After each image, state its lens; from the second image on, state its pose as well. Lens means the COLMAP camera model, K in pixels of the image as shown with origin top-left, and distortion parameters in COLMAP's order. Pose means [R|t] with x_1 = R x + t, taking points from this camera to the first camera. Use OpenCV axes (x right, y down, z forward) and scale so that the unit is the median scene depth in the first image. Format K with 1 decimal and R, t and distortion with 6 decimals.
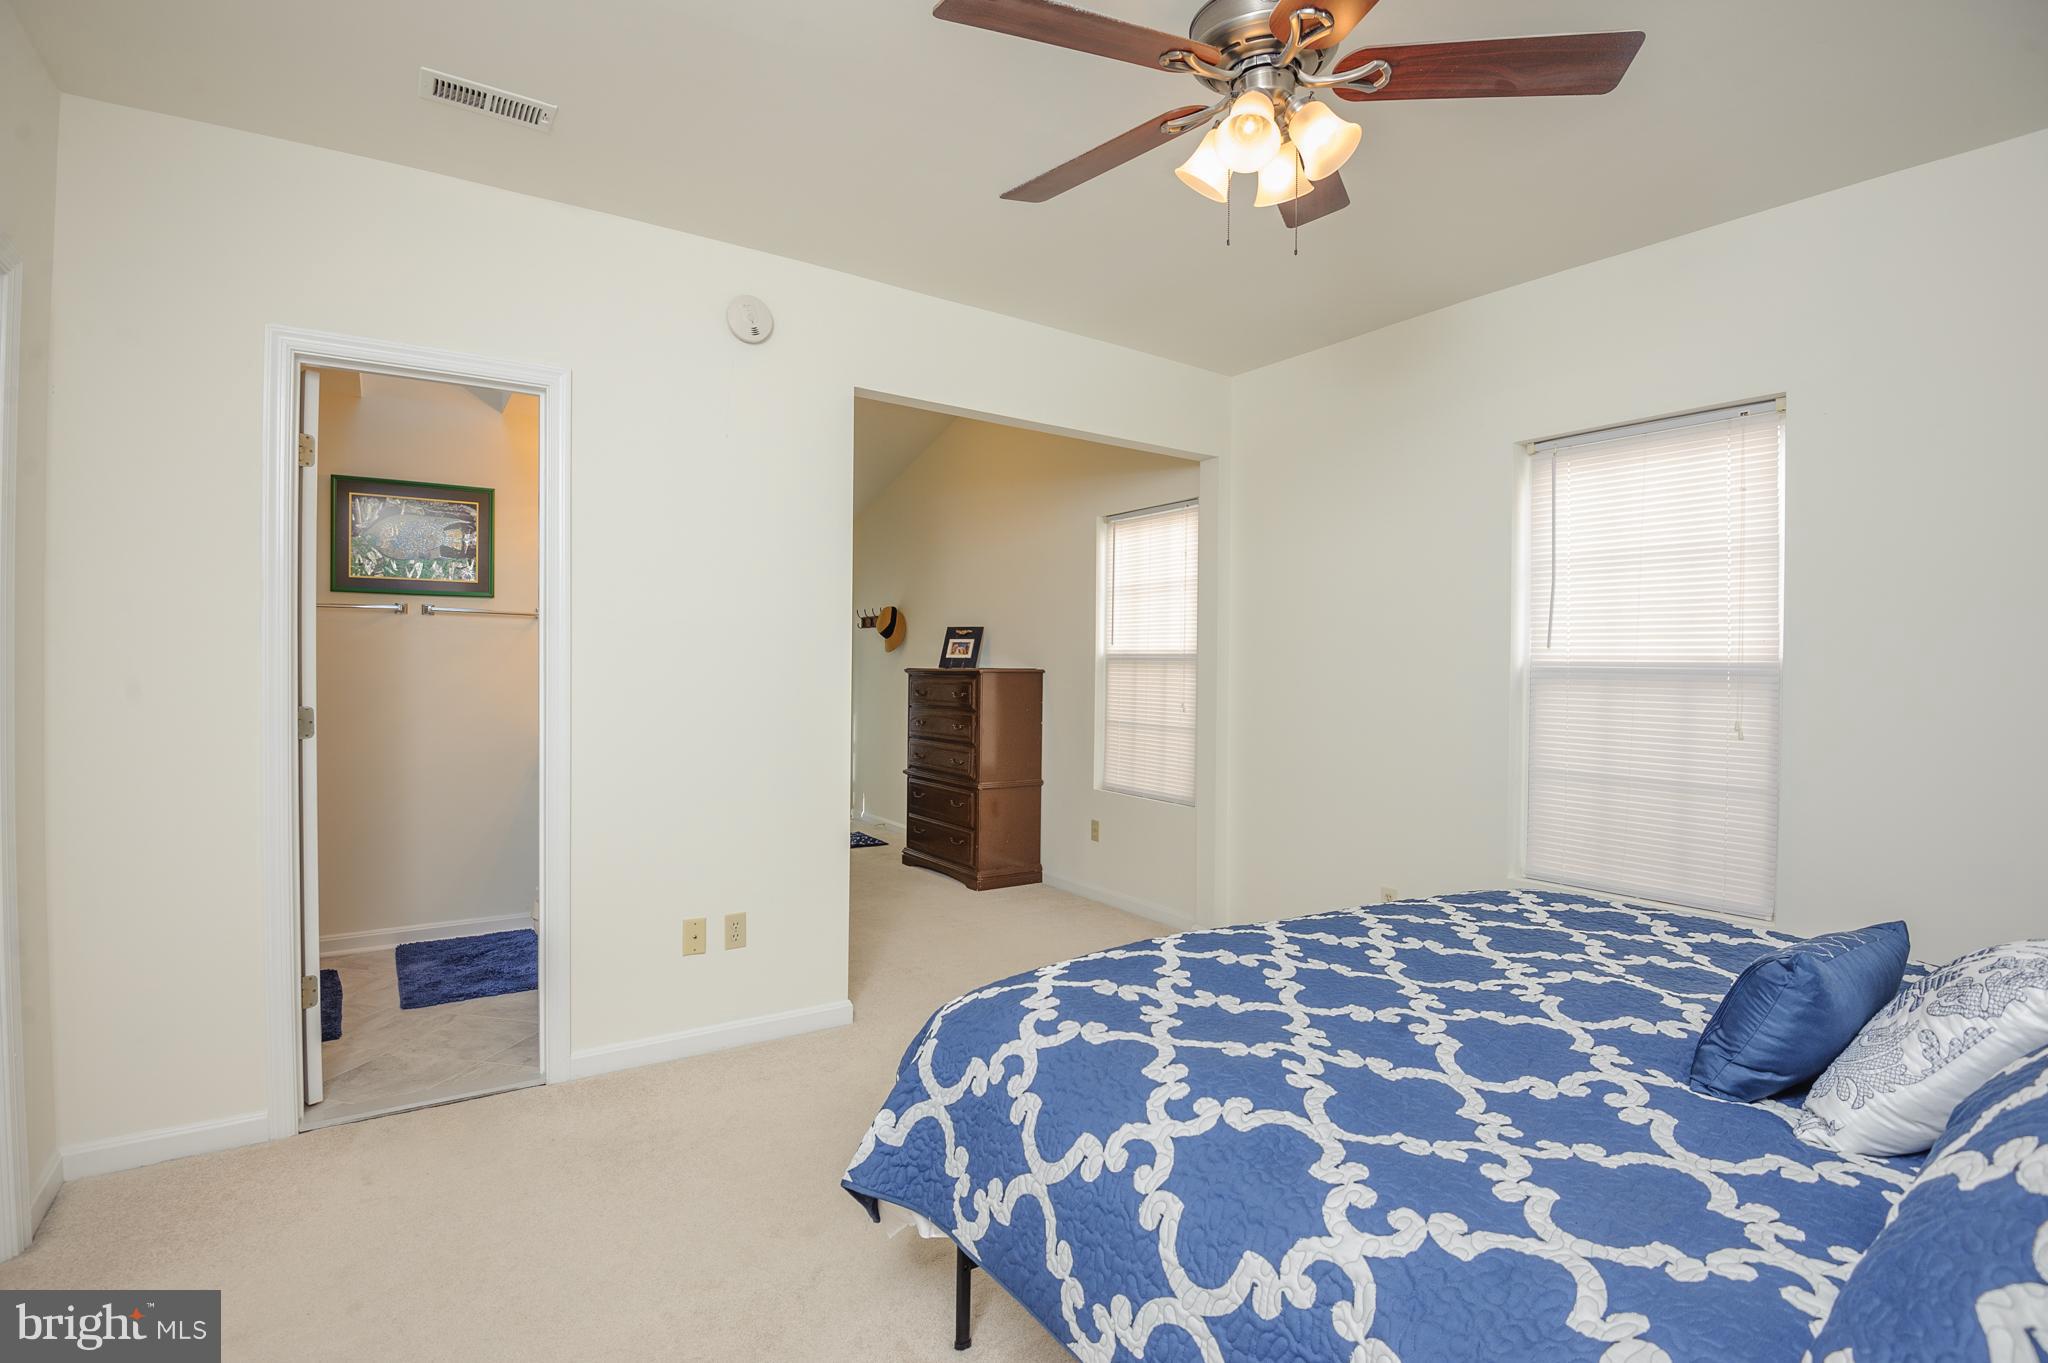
lens RADIAL K [[940.5, 0, 1024.0], [0, 940.5, 681.5], [0, 0, 1]] dist [-0.000376, -0.000629]
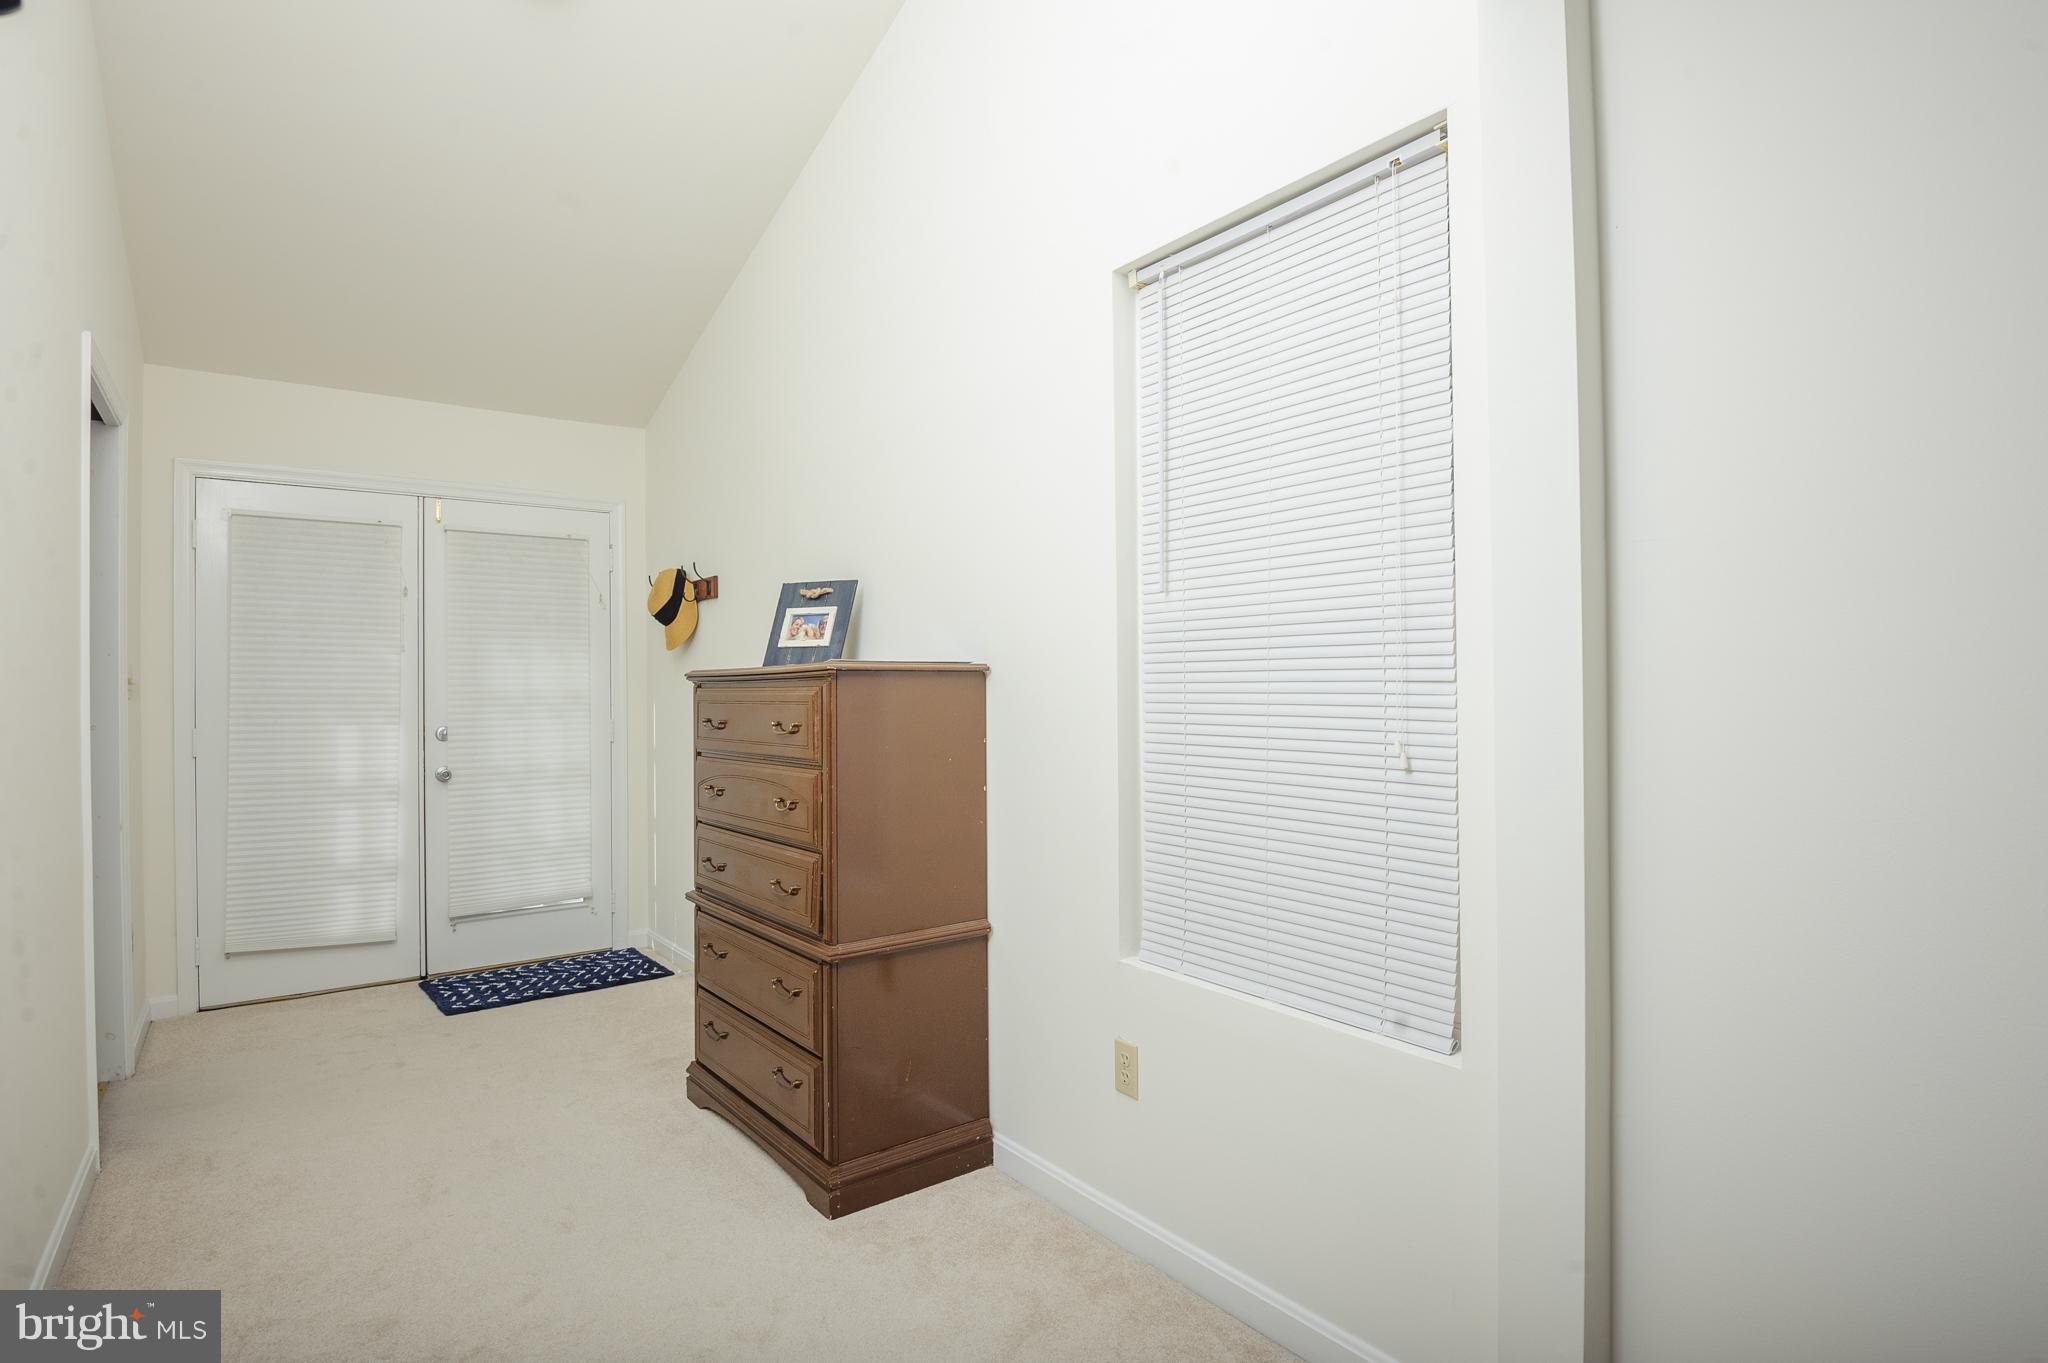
lens RADIAL K [[1039.5, 0, 1024.0], [0, 1039.5, 681.5], [0, 0, 1]] dist [0.011510, -0.000093]
pose [[0.997587, -0.021483, 0.066022, 0.005927], [0.023048, 0.999469, -0.023025, 0.007478], [-0.065492, 0.024491, 0.997552, 0.473136]]
